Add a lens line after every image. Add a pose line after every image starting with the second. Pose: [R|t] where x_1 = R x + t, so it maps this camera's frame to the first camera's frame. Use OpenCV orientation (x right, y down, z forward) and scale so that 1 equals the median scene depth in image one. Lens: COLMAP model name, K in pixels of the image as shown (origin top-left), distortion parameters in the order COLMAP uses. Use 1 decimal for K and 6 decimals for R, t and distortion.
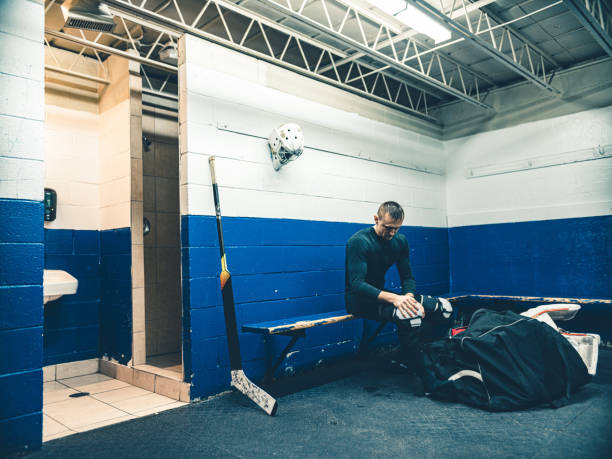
lens RADIAL K [[475.6, 0, 302.9], [0, 475.6, 228.7], [0, 0, 1]] dist [-0.008254, 0.019121]
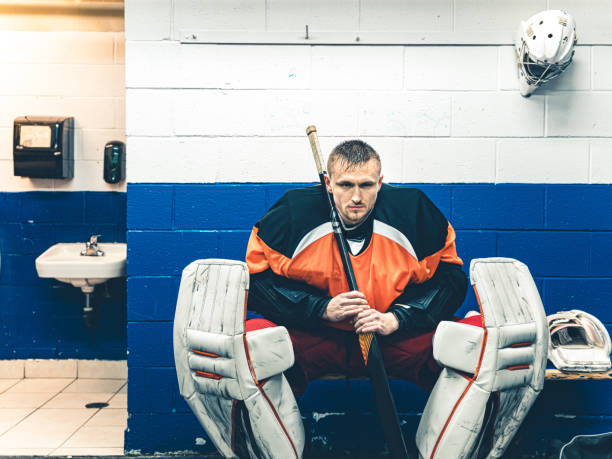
lens RADIAL K [[695.8, 0, 305.2], [0, 695.8, 227.8], [0, 0, 1]] dist [0.028906, 0.000000]
pose [[0.717921, 0.047962, -0.694471, 0.568961], [0.022261, 0.995532, 0.091768, -0.046258], [0.695769, -0.081342, 0.713645, 0.417693]]
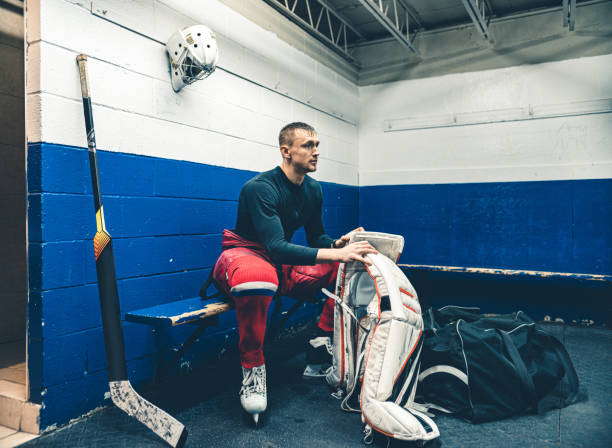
lens RADIAL K [[492.6, 0, 305.6], [0, 492.6, 220.9], [0, 0, 1]] dist [0.002510, 0.004870]
pose [[0.956610, 0.030364, 0.289783, -0.082870], [-0.050683, 0.996734, 0.062872, 0.014458], [-0.286928, -0.074831, 0.955025, 0.241644]]
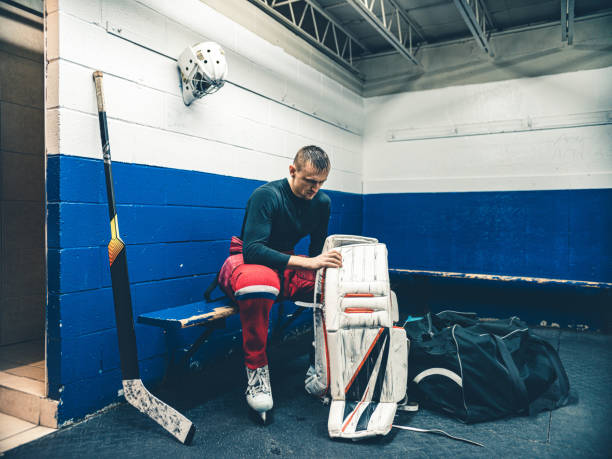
lens RADIAL K [[476.8, 0, 305.3], [0, 476.8, 228.5], [0, 0, 1]] dist [0.000457, 0.007129]
pose [[0.961310, 0.034512, 0.273298, -0.079658], [-0.055964, 0.995899, 0.071088, 0.007001], [-0.269724, -0.083633, 0.959299, 0.229338]]
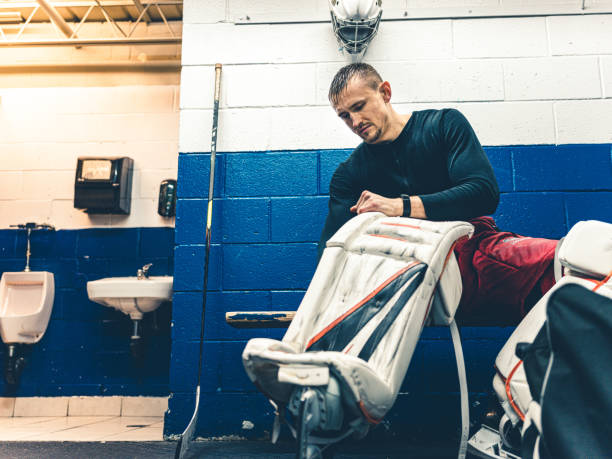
lens RADIAL K [[628.9, 0, 303.9], [0, 628.9, 228.8], [0, 0, 1]] dist [0.003288, 0.000000]
pose [[0.673623, -0.132403, -0.727118, 0.460798], [0.032926, 0.988222, -0.149444, 0.194114], [0.738341, 0.076728, 0.670049, 0.488541]]
